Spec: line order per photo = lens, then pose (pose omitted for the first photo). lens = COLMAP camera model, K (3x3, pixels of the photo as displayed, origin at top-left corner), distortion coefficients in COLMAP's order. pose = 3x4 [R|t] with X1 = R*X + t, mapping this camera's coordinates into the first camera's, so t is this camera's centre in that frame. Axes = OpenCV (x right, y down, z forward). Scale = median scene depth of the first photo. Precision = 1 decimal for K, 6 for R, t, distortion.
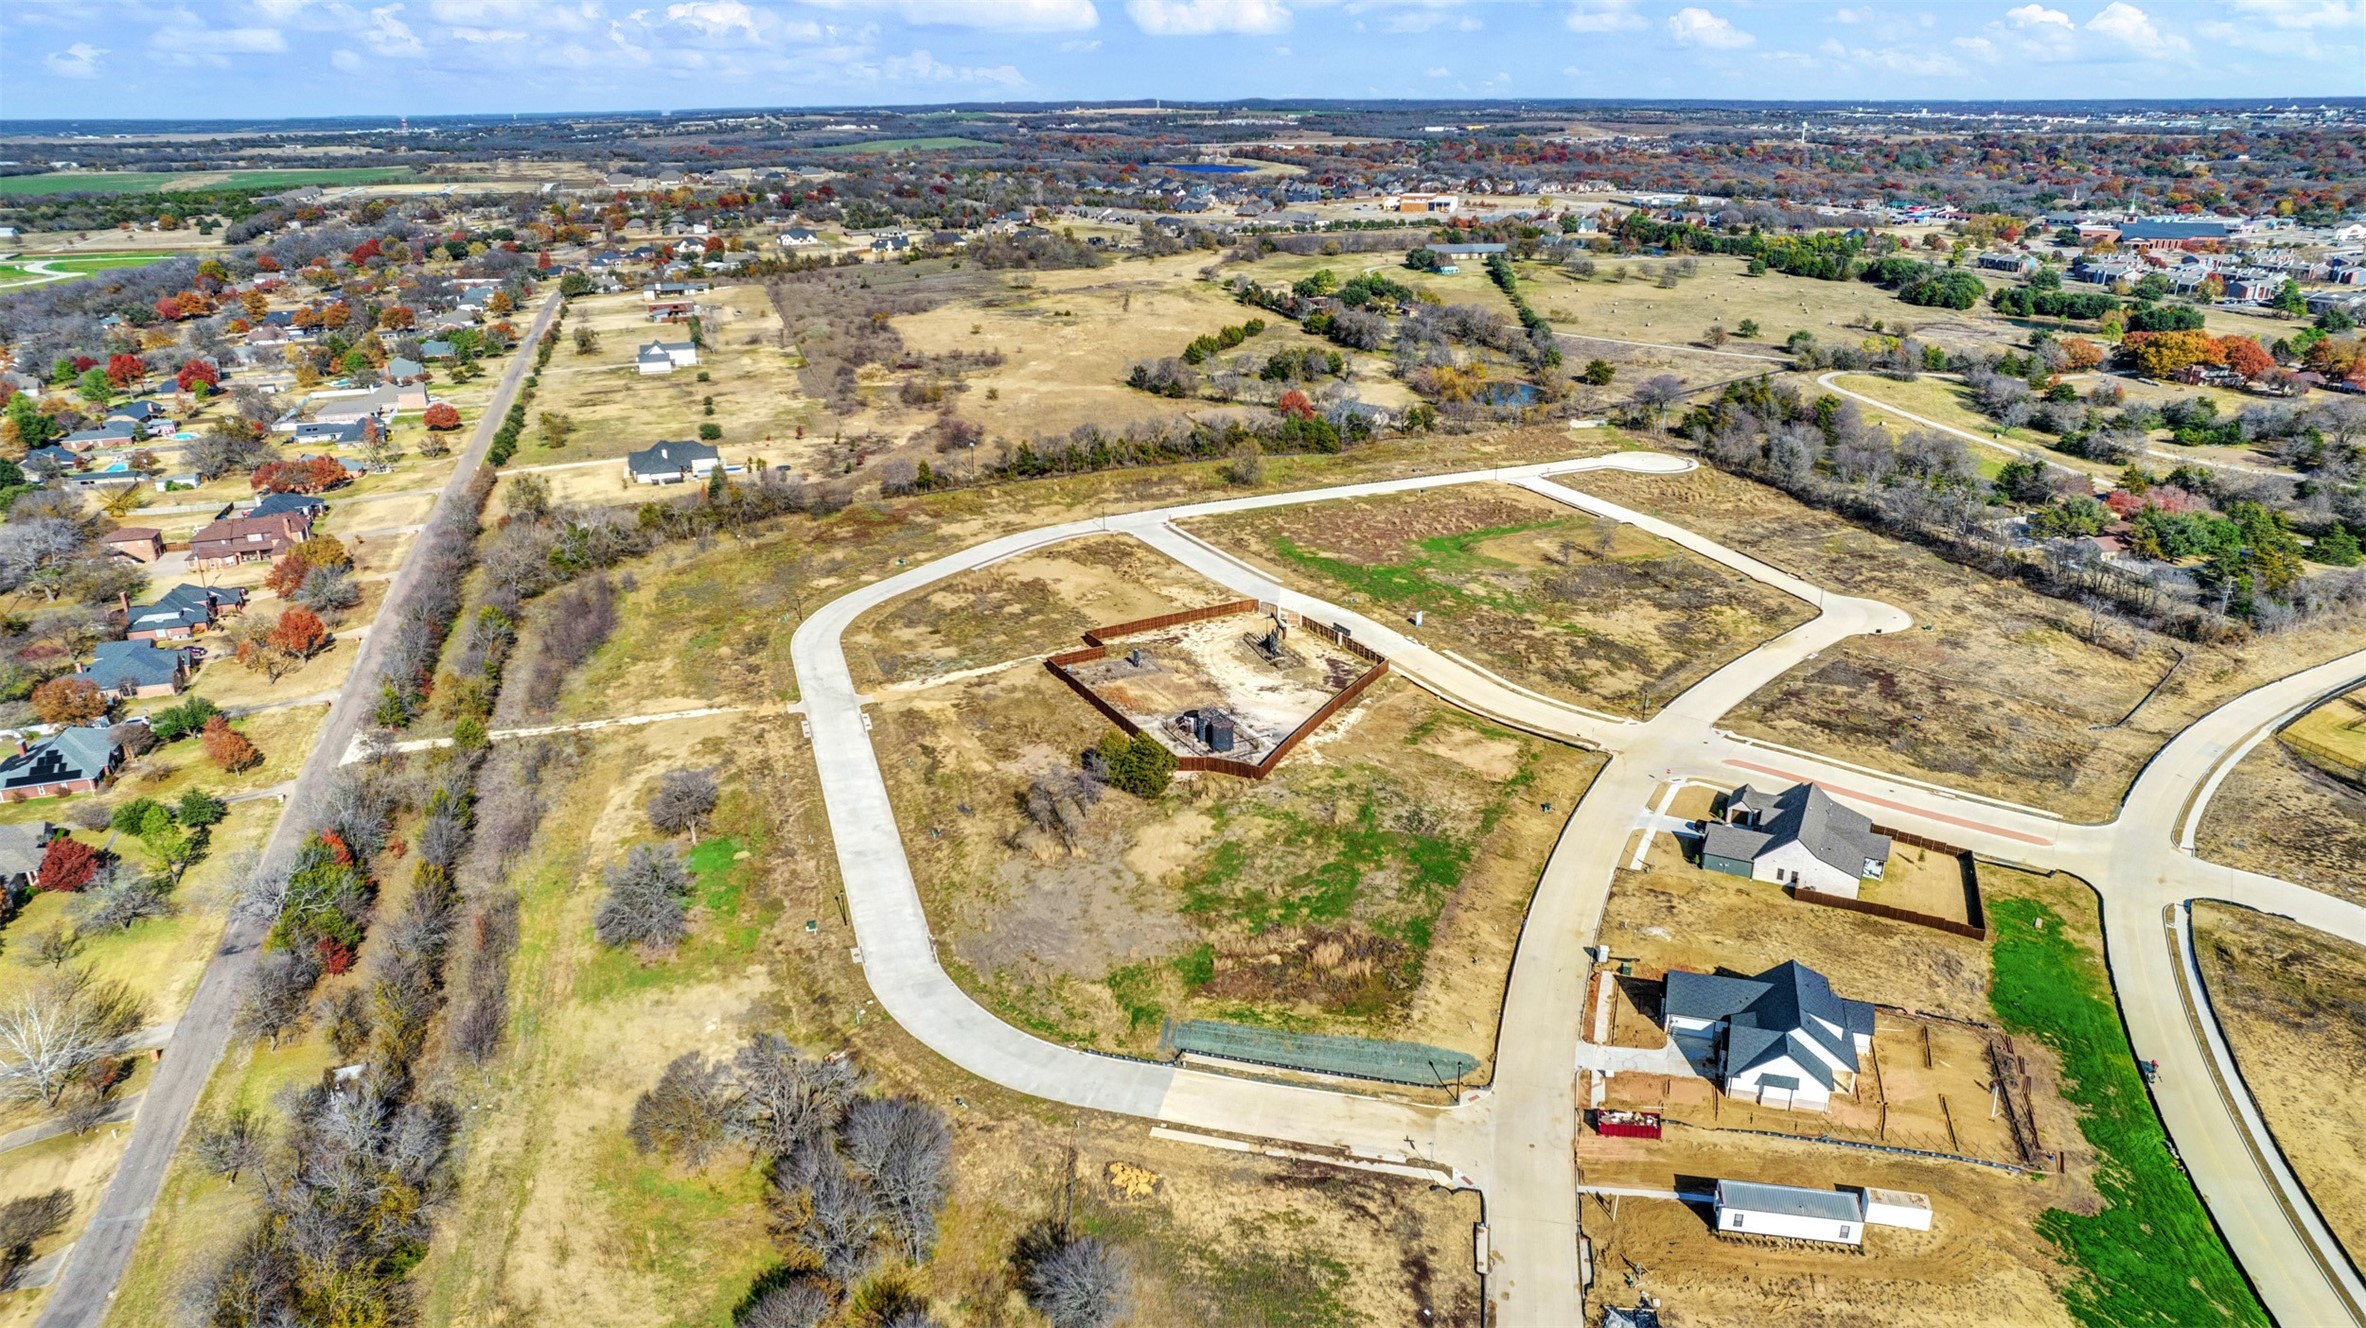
lens RADIAL K [[1491.5, 0, 1188.0], [0, 1491.5, 663.6], [0, 0, 1]] dist [-0.032619, -0.000391]
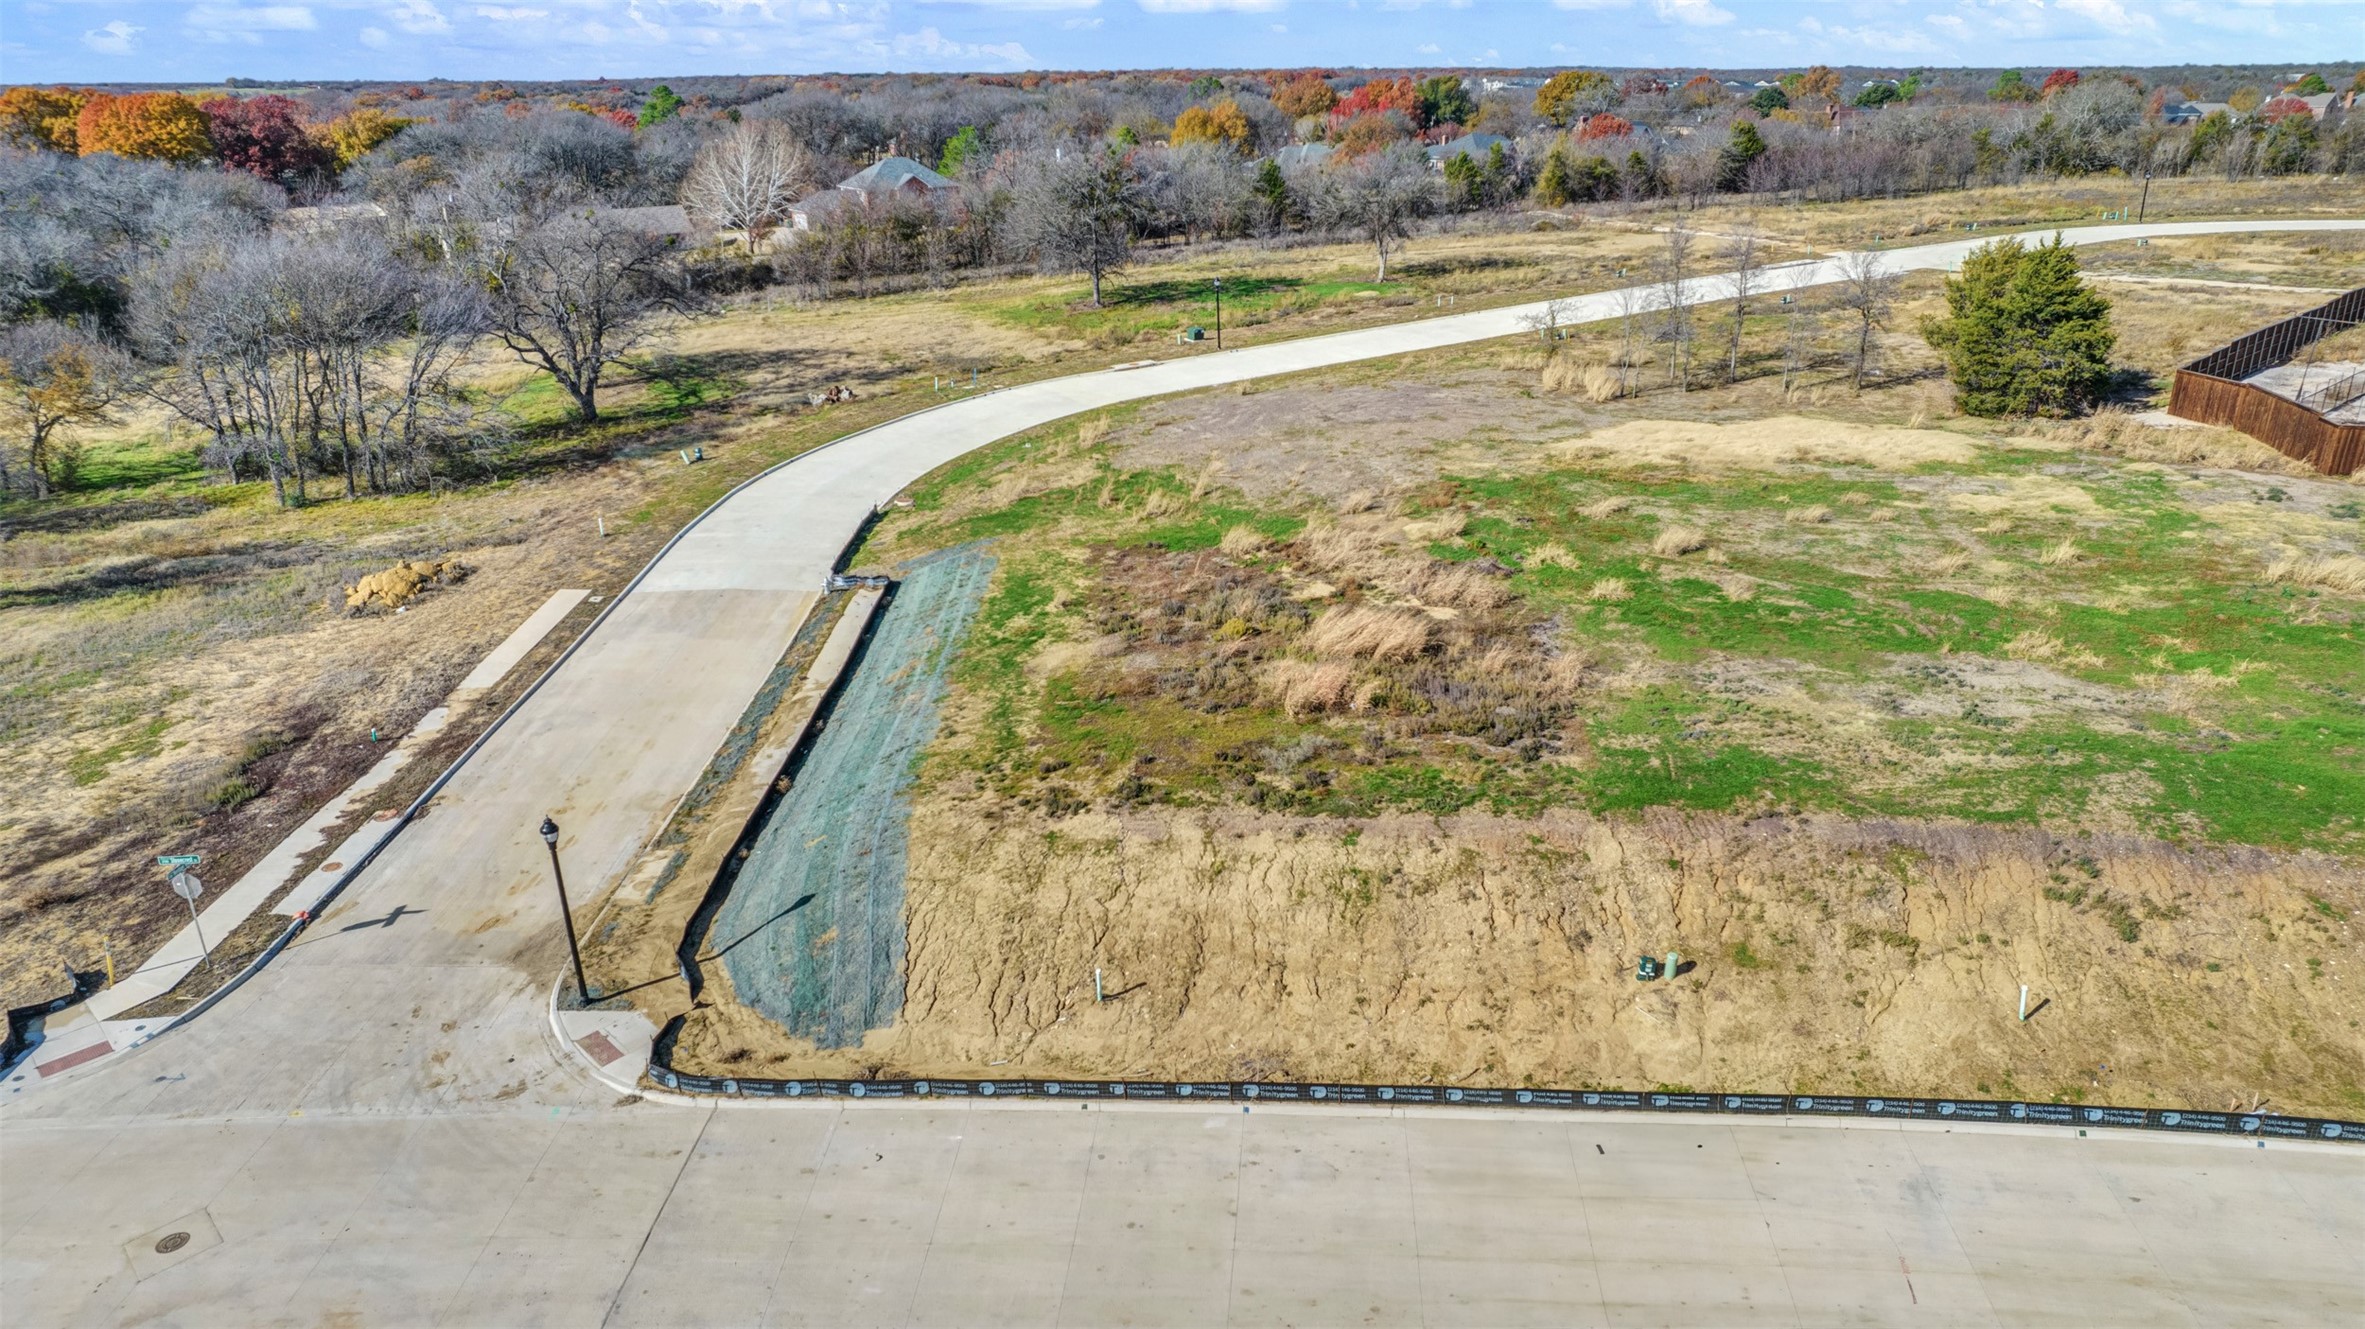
lens RADIAL K [[1515.2, 0, 1193.9], [0, 1515.2, 667.4], [0, 0, 1]] dist [-0.086961, 0.080212]
pose [[0.215191, 0.367320, -0.904858, 0.365523], [-0.342333, 0.896145, 0.282370, 0.139068], [0.914604, 0.248999, 0.318589, 0.929546]]
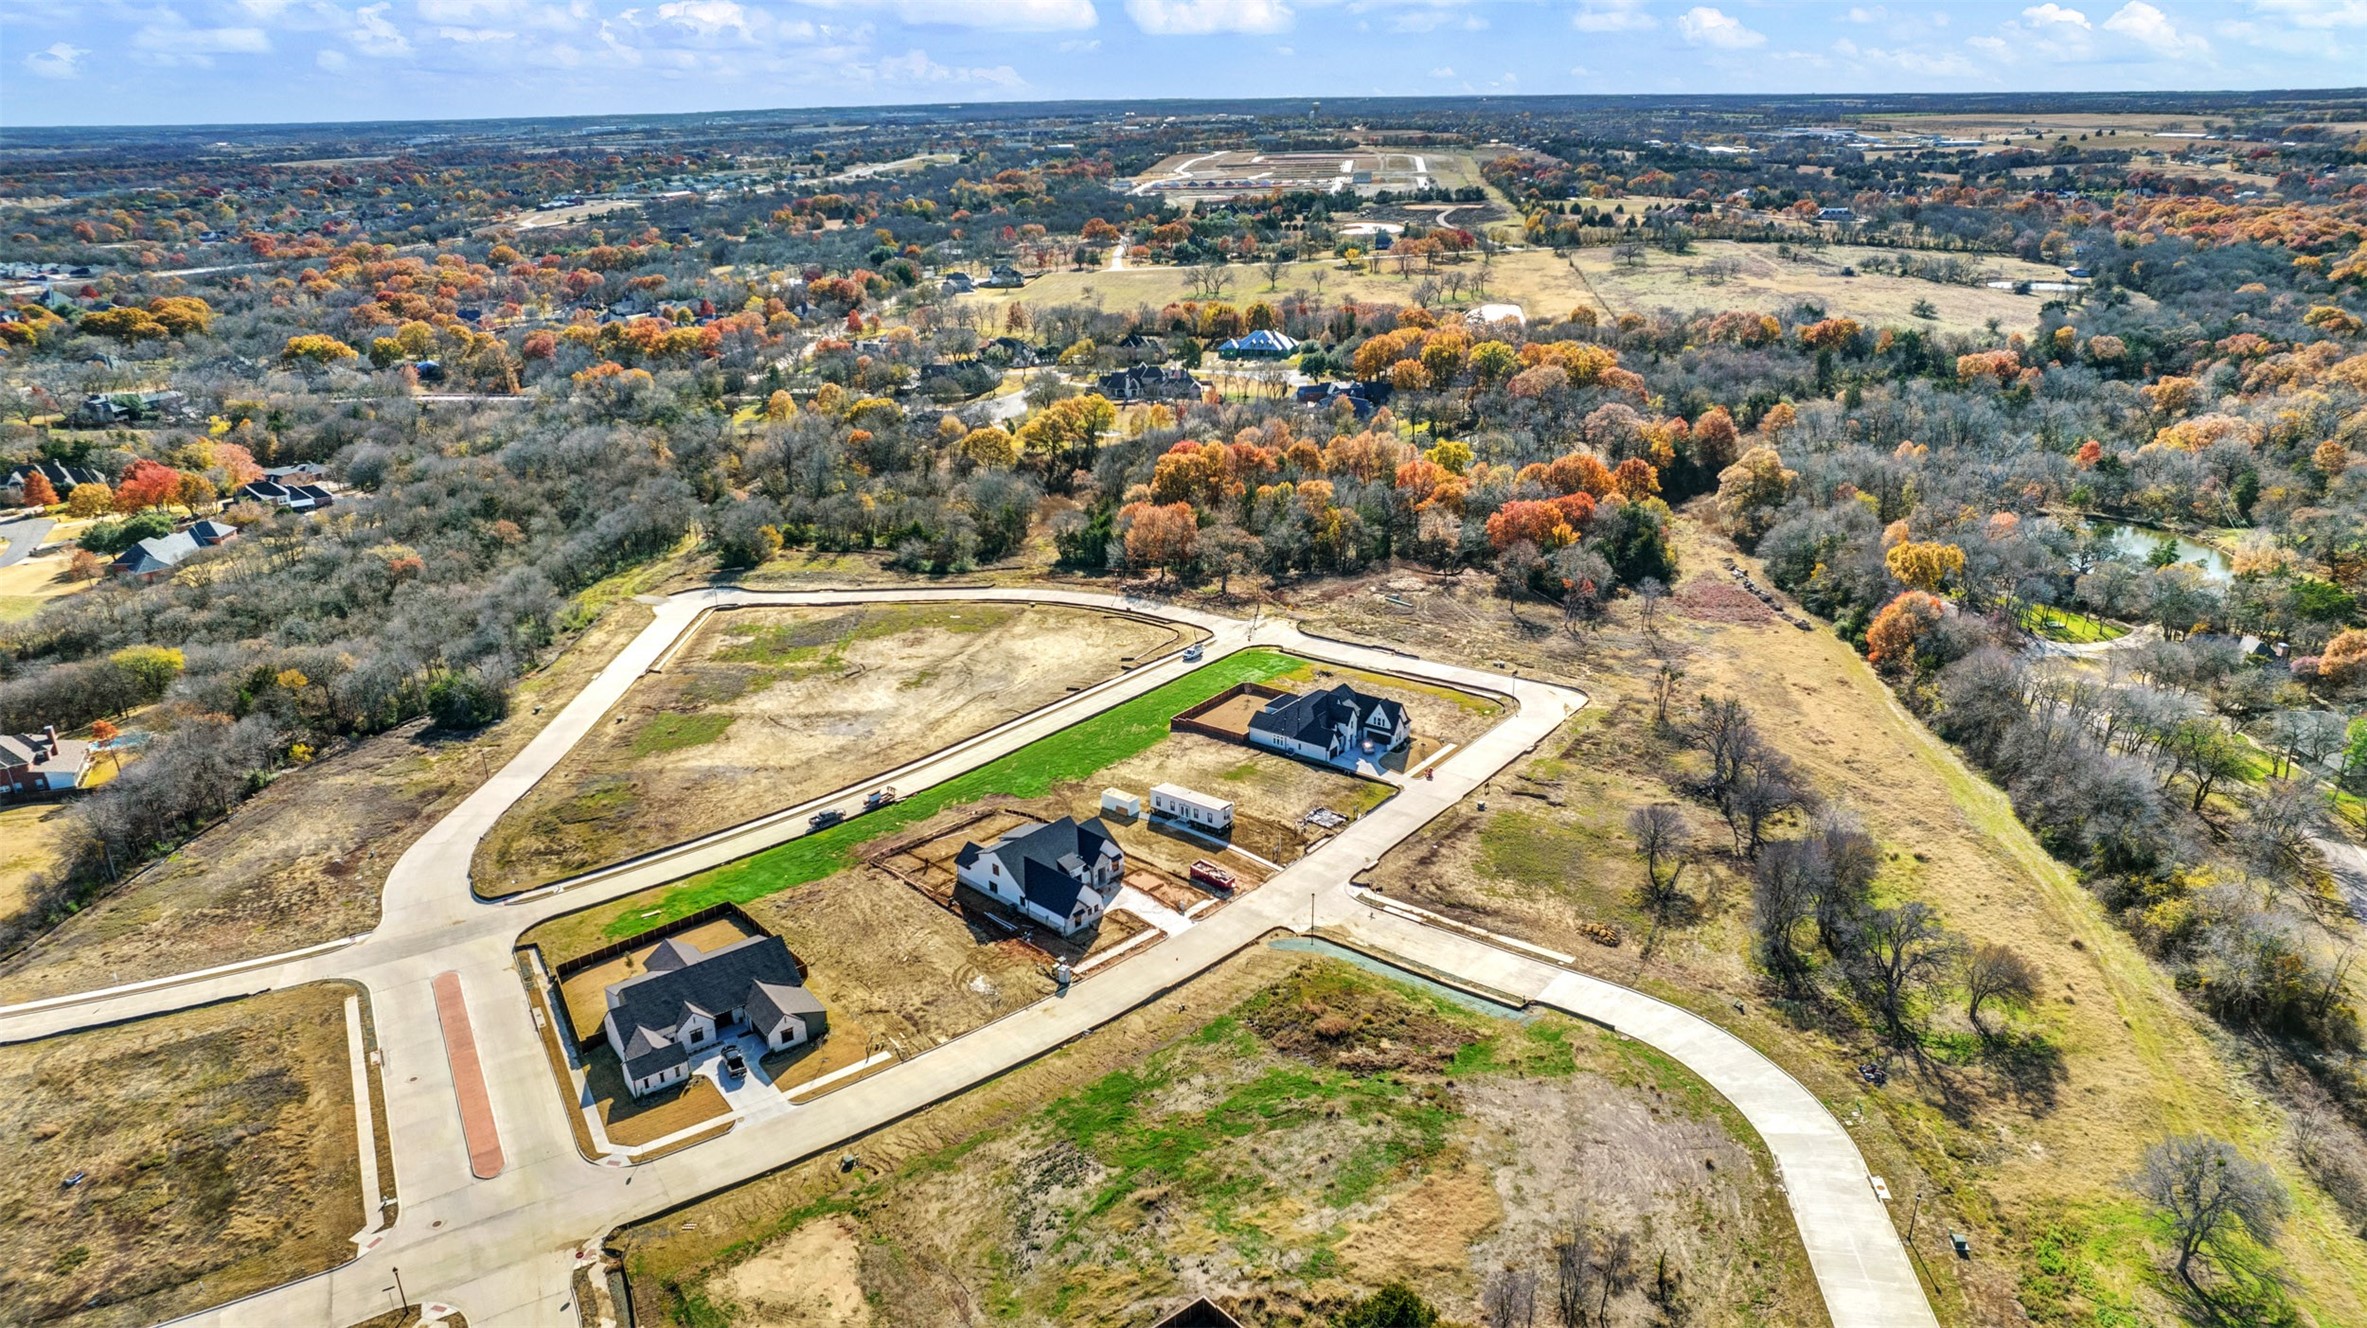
lens RADIAL K [[1524.9, 0, 1175.4], [0, 1524.9, 678.1], [0, 0, 1]] dist [-0.062666, 0.027267]
pose [[-0.896482, -0.137675, 0.421149, -0.198125], [0.183877, 0.749188, 0.636323, -0.620747], [-0.403125, 0.647891, -0.646318, 1.594782]]
